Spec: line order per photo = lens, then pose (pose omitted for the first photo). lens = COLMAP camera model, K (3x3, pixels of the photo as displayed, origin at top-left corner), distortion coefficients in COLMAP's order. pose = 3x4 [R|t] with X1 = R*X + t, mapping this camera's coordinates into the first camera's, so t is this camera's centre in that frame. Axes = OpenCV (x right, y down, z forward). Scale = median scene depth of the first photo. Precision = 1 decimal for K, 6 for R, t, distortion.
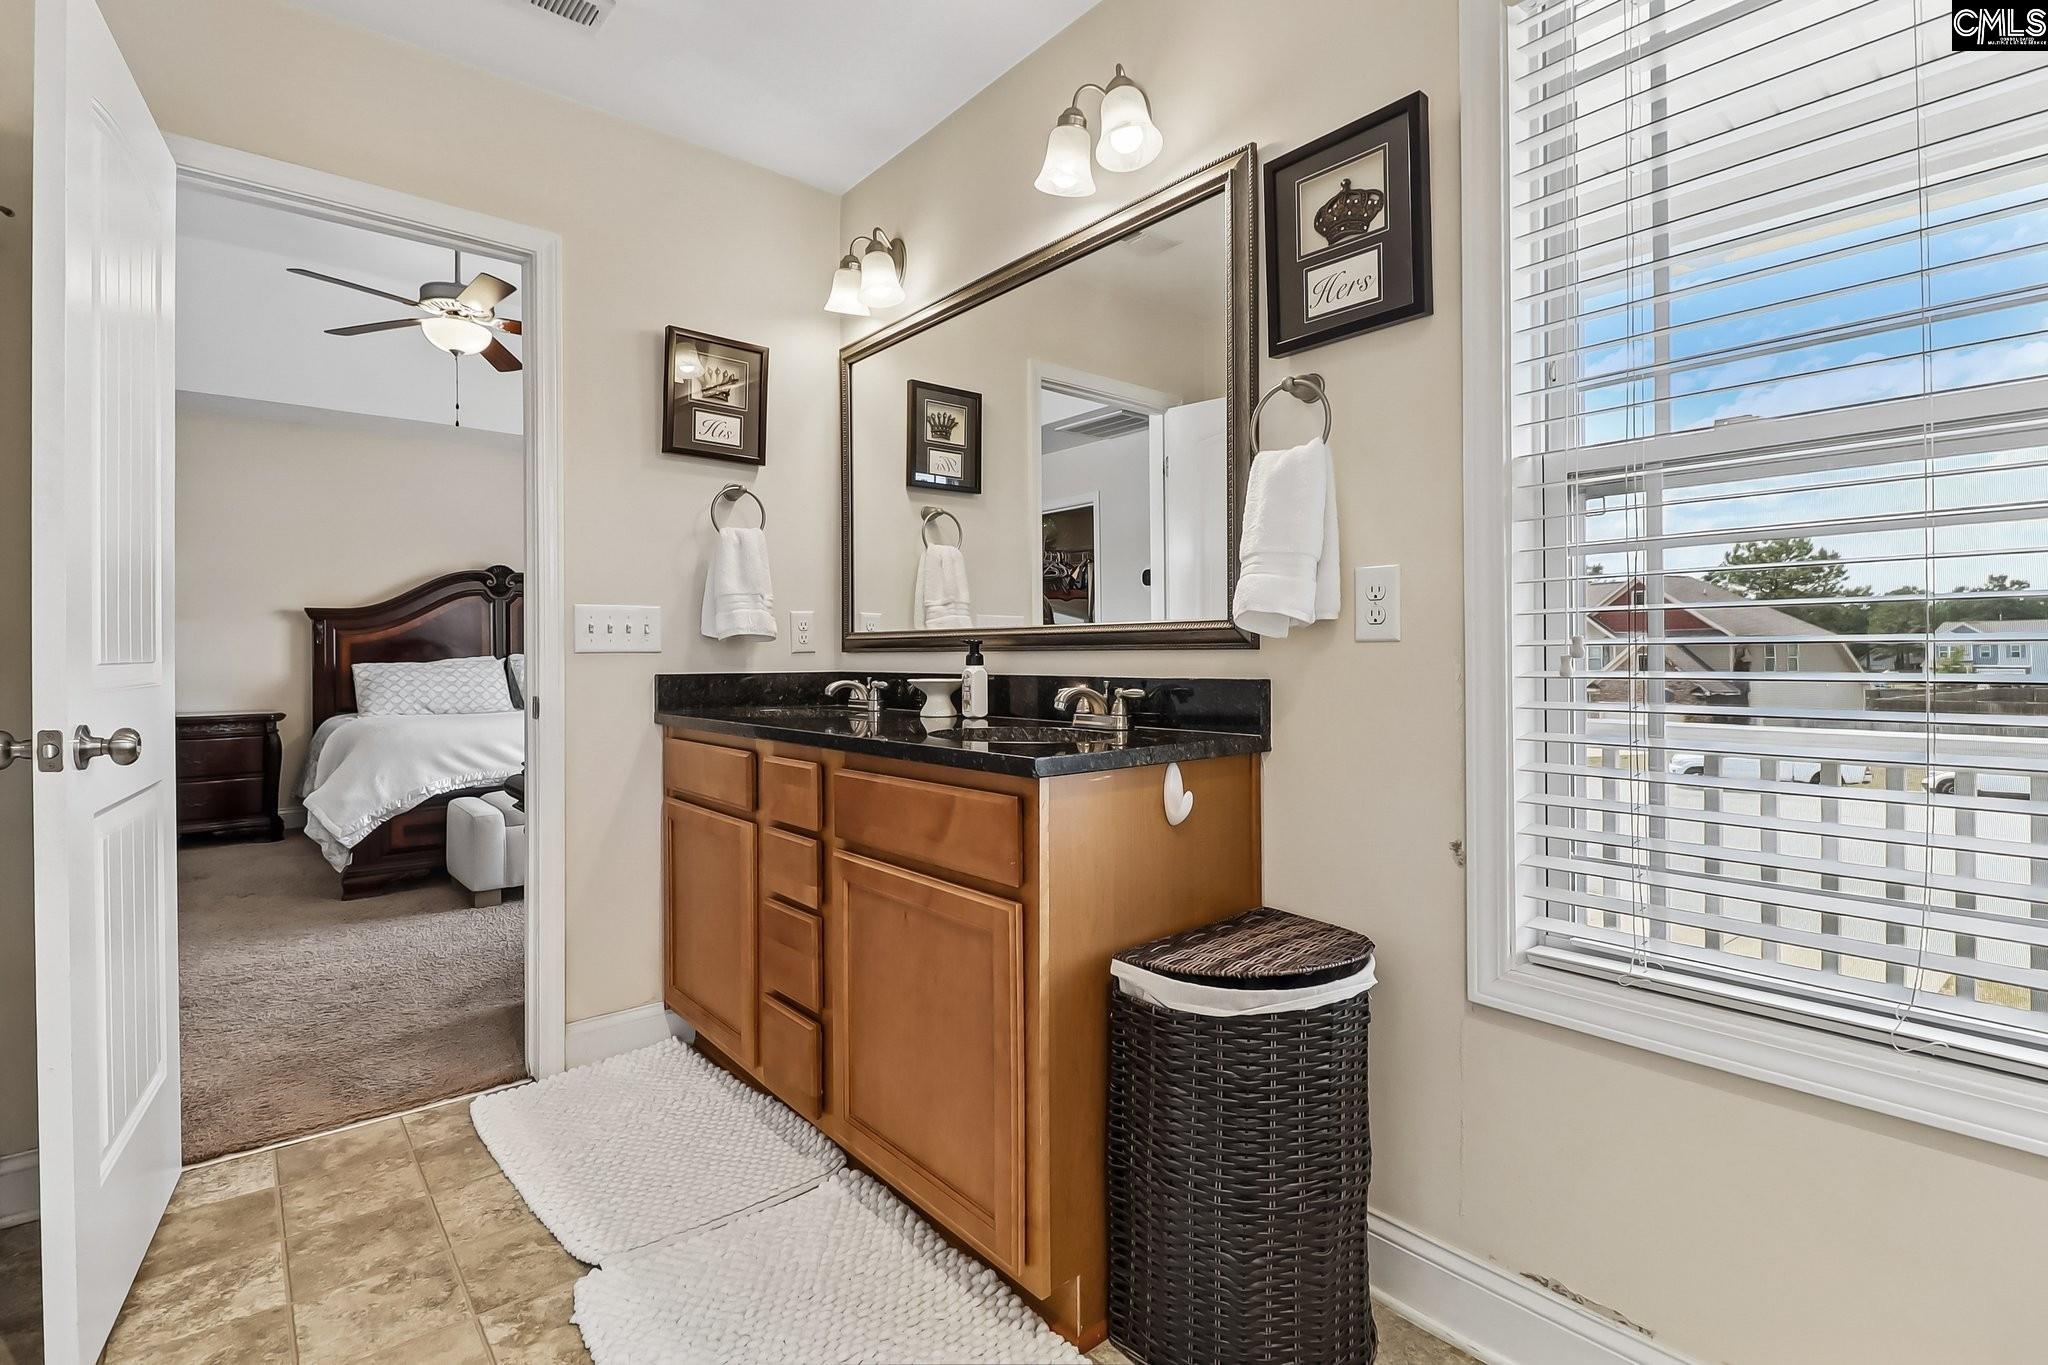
lens RADIAL K [[945.3, 0, 1033.7], [0, 945.3, 677.6], [0, 0, 1]] dist [0.008125, -0.011059]
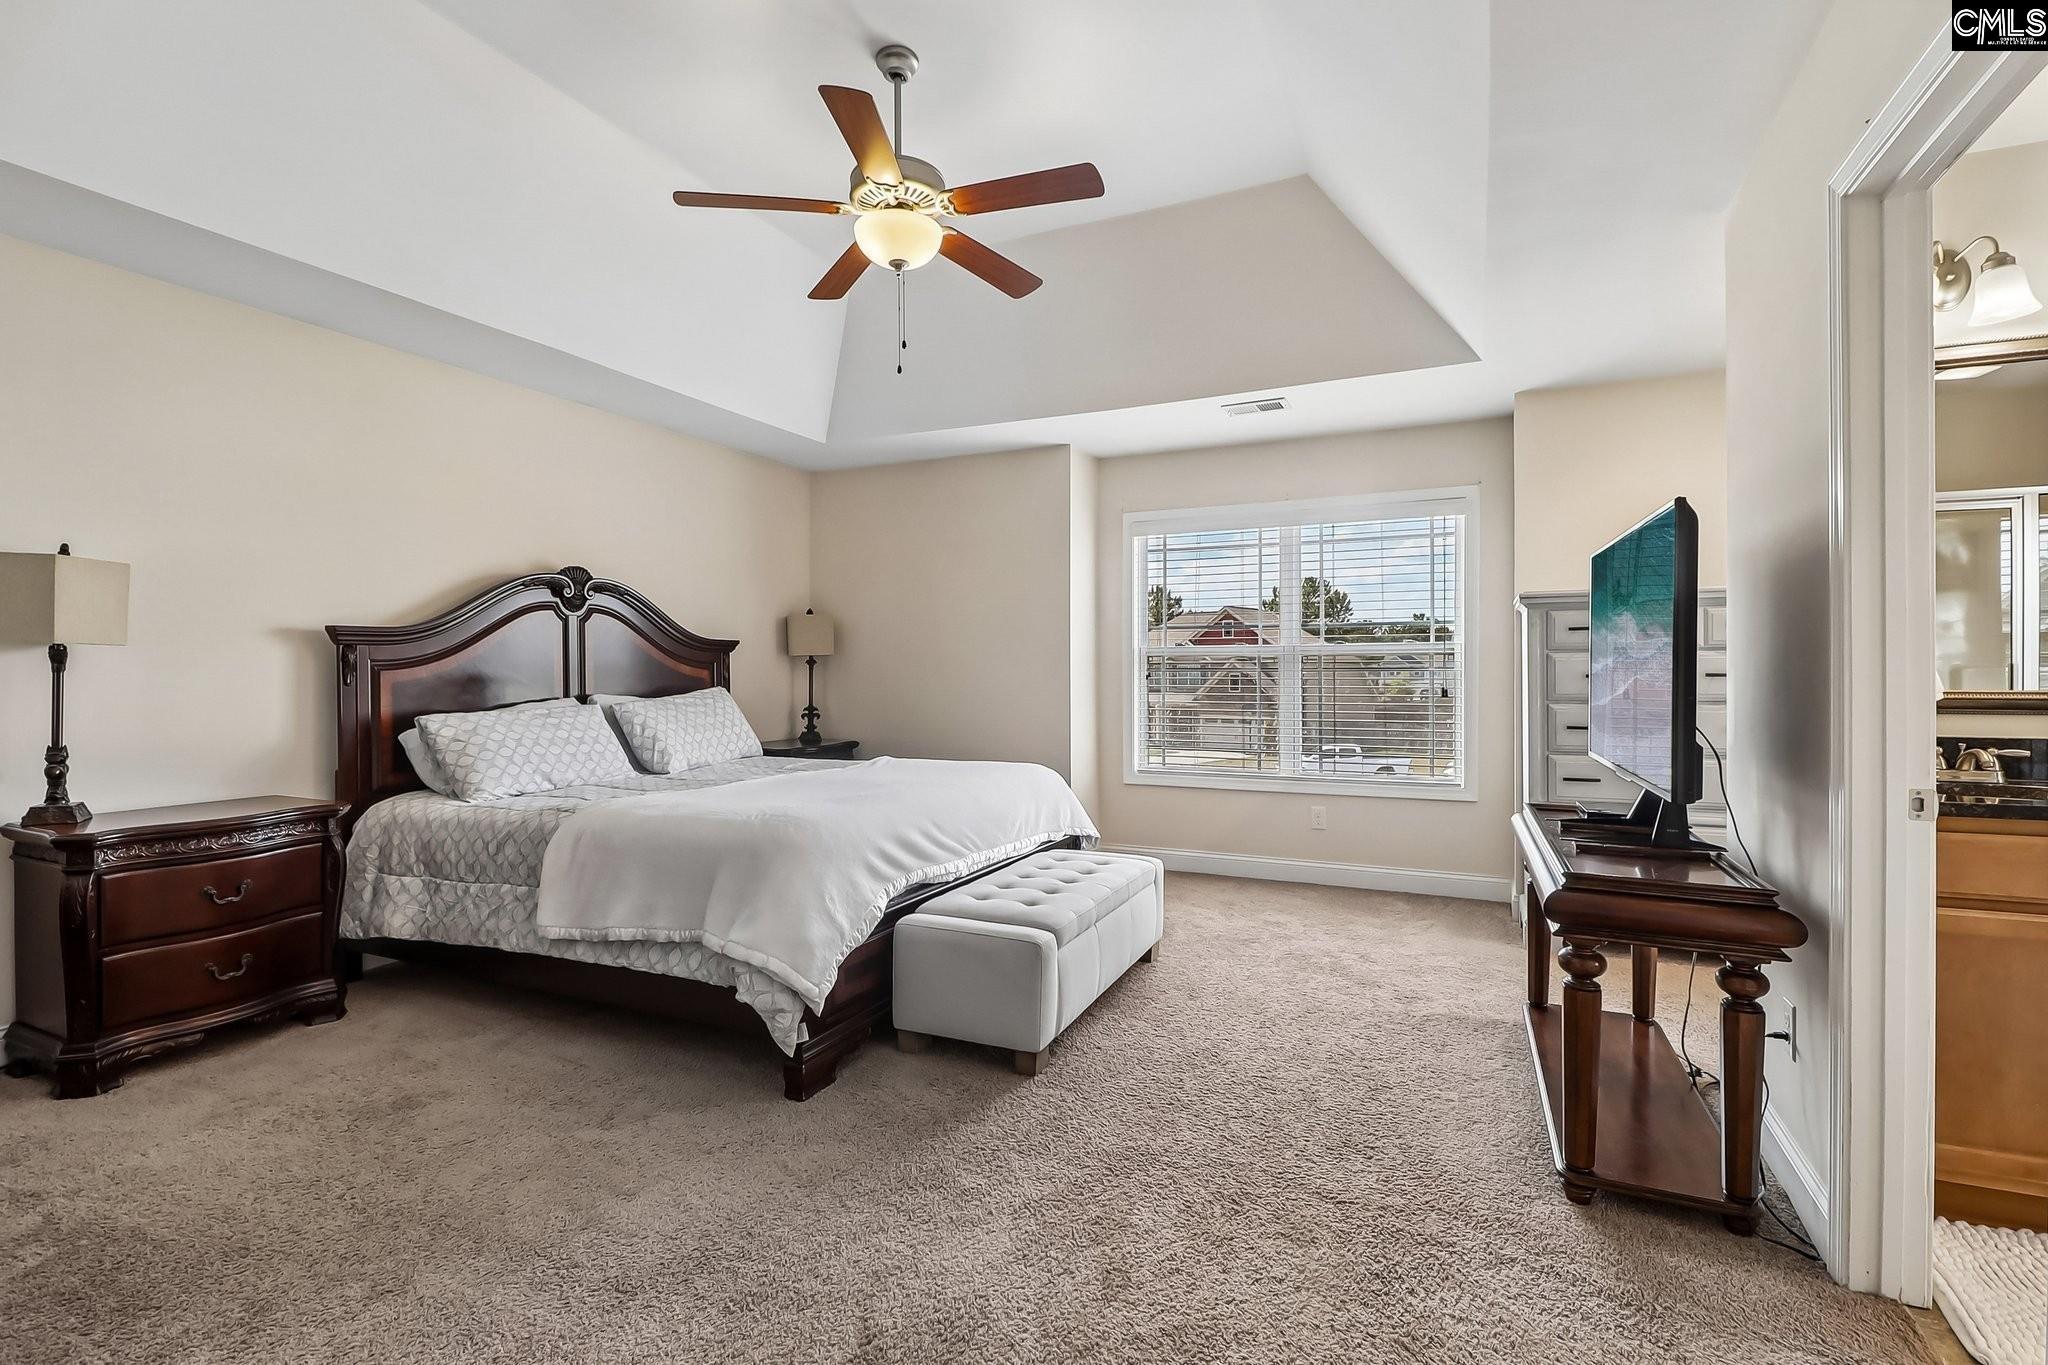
lens RADIAL K [[945.3, 0, 1020.6], [0, 945.3, 680.8], [0, 0, 1]] dist [0.008125, -0.011059]
pose [[0.911068, -0.002463, 0.412249, -0.612780], [0.008596, 0.999878, -0.013023, -0.025825], [-0.412166, 0.015408, 0.910978, 0.256409]]
